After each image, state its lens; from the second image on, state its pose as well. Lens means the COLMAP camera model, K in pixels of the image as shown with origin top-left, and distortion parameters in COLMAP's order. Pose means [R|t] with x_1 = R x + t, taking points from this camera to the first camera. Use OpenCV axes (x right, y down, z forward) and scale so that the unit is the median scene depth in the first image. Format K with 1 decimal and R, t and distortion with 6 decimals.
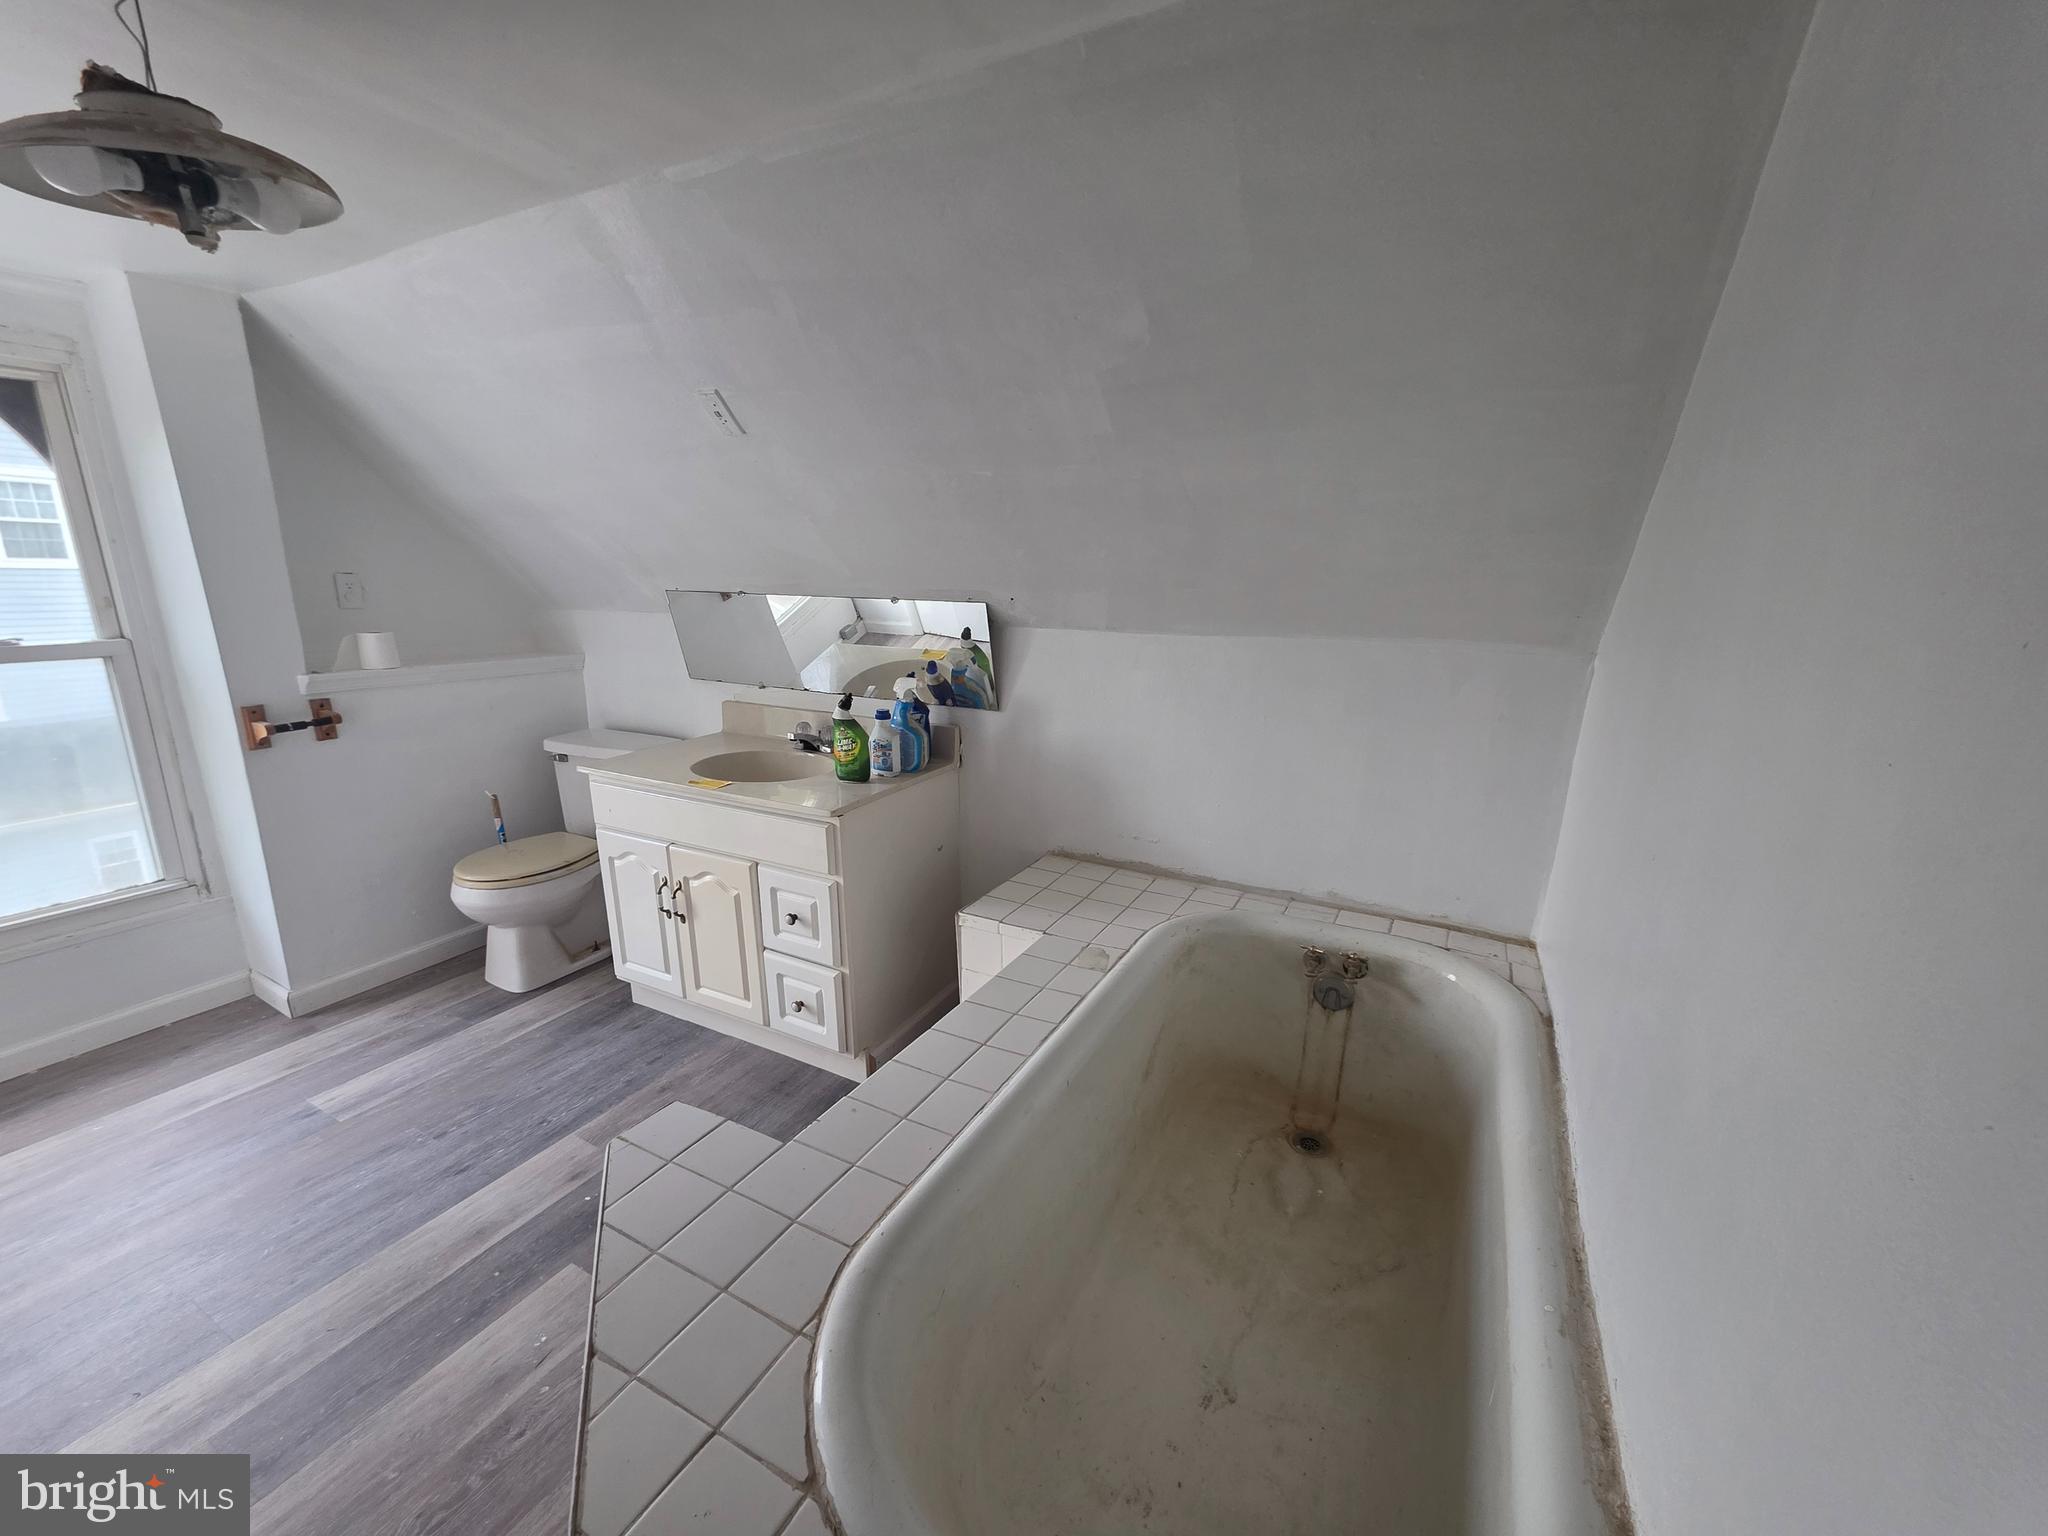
lens RADIAL K [[815.7, 0, 1024.0], [0, 815.7, 768.0], [0, 0, 1]] dist [0.000000, 0.000008]
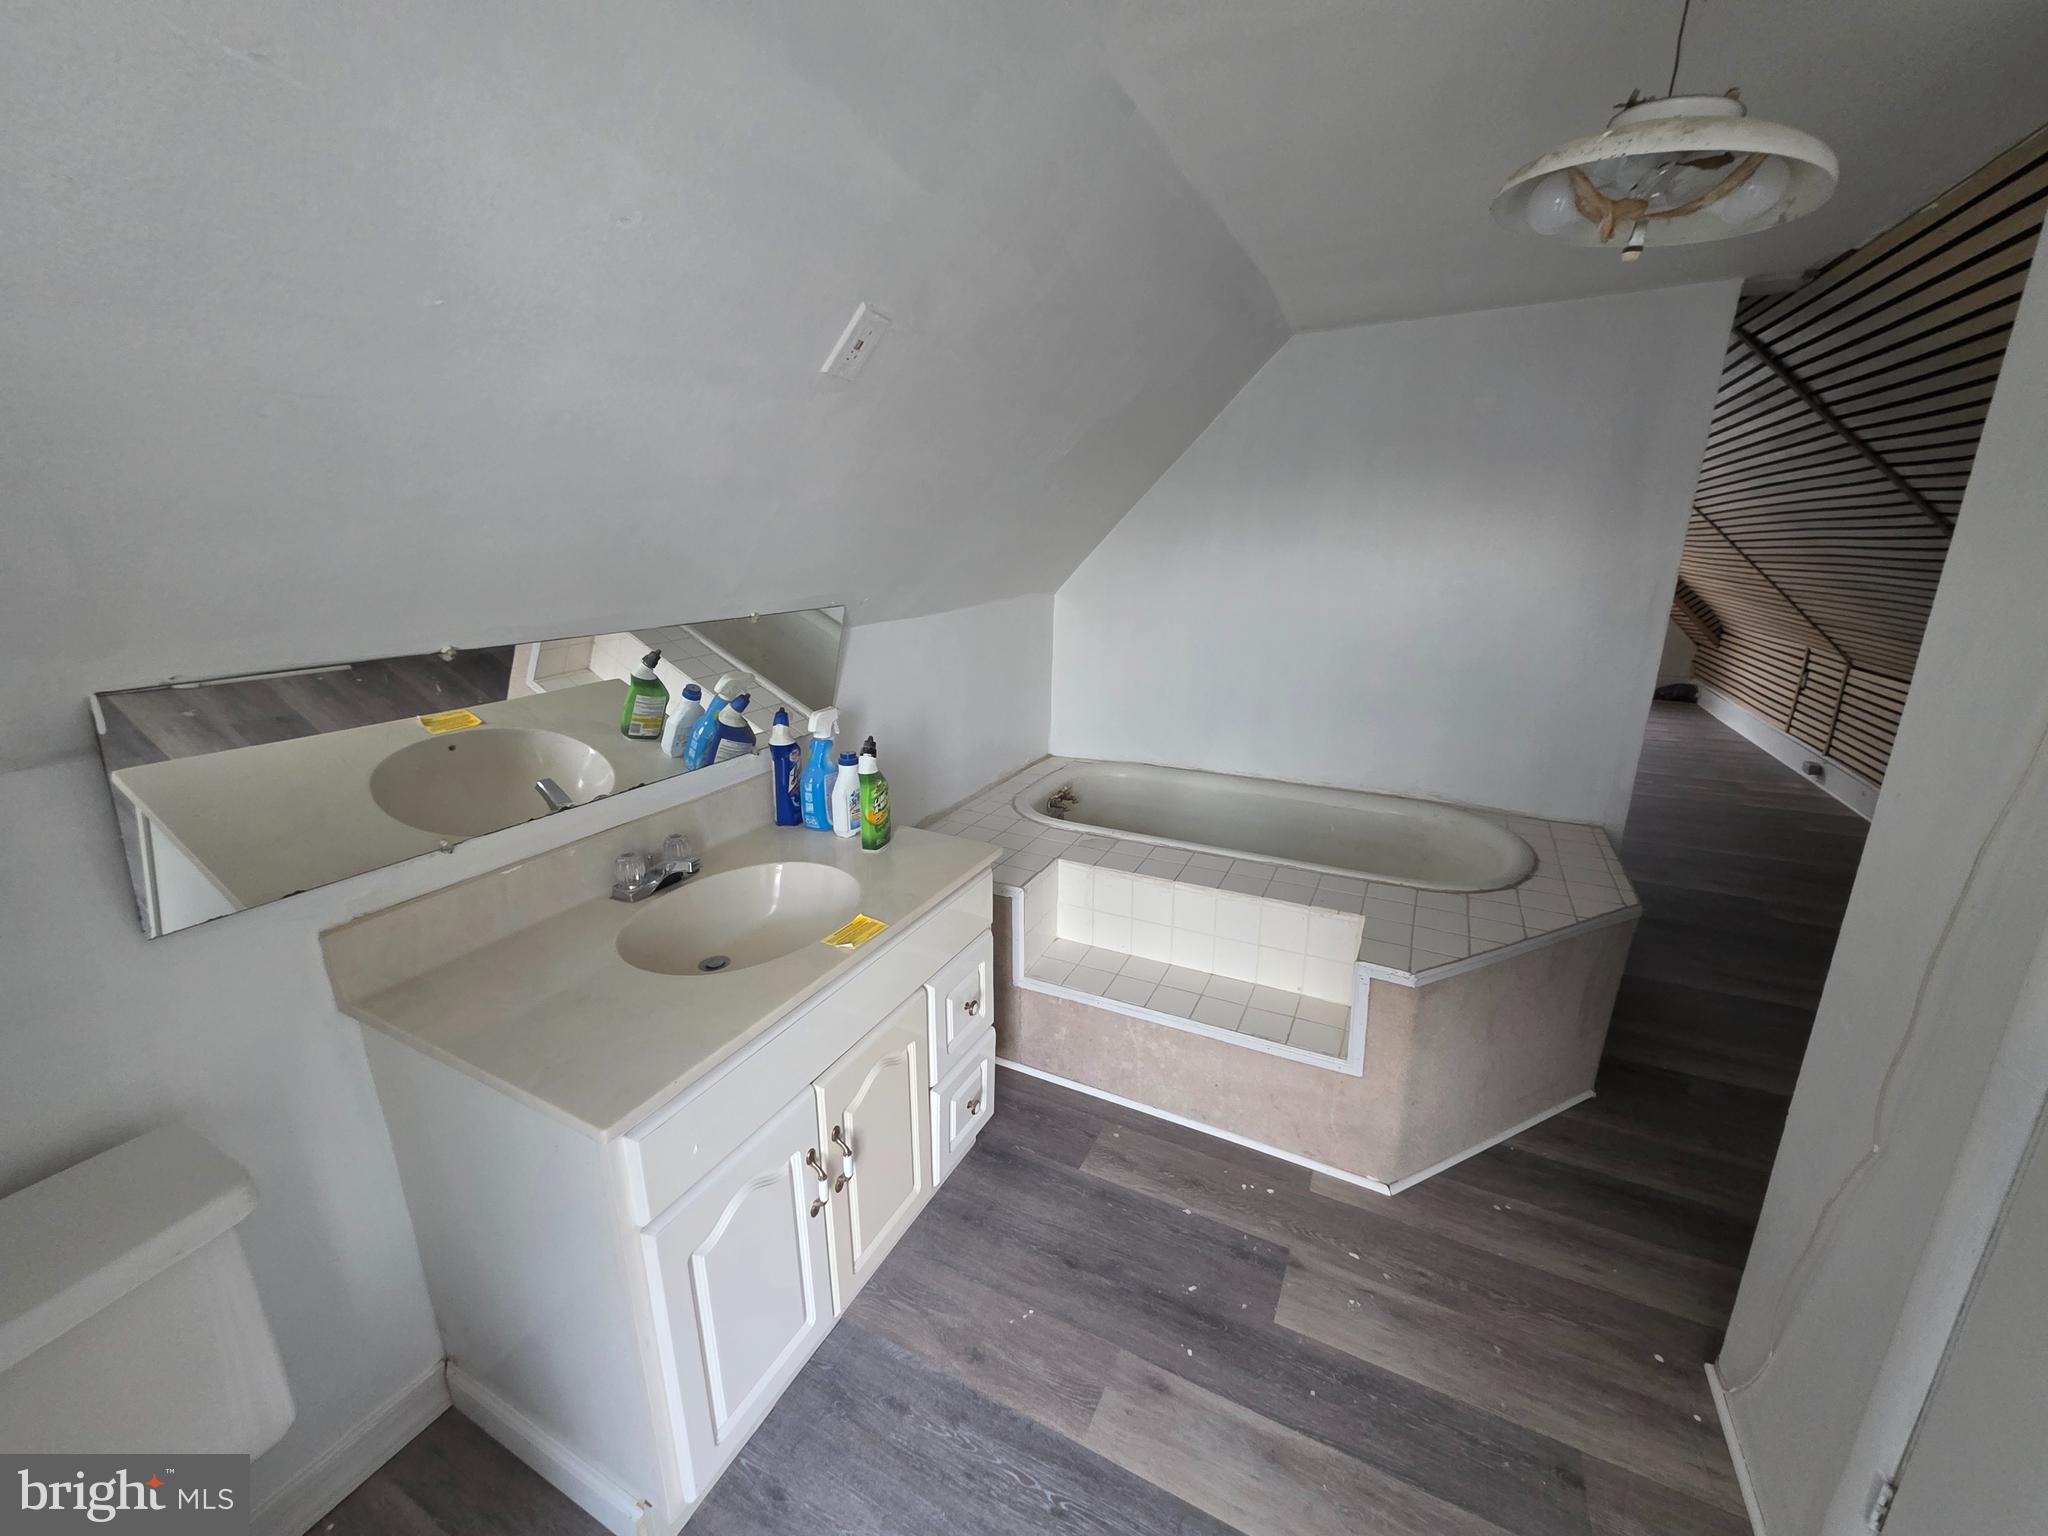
lens RADIAL K [[815.7, 0, 1024.0], [0, 815.7, 768.0], [0, 0, 1]] dist [0.000000, 0.000008]
pose [[-0.023316, -0.285594, 0.958067, -1.304047], [0.235769, 0.929726, 0.282884, -0.332247], [-0.971529, 0.232478, 0.045657, 1.119161]]
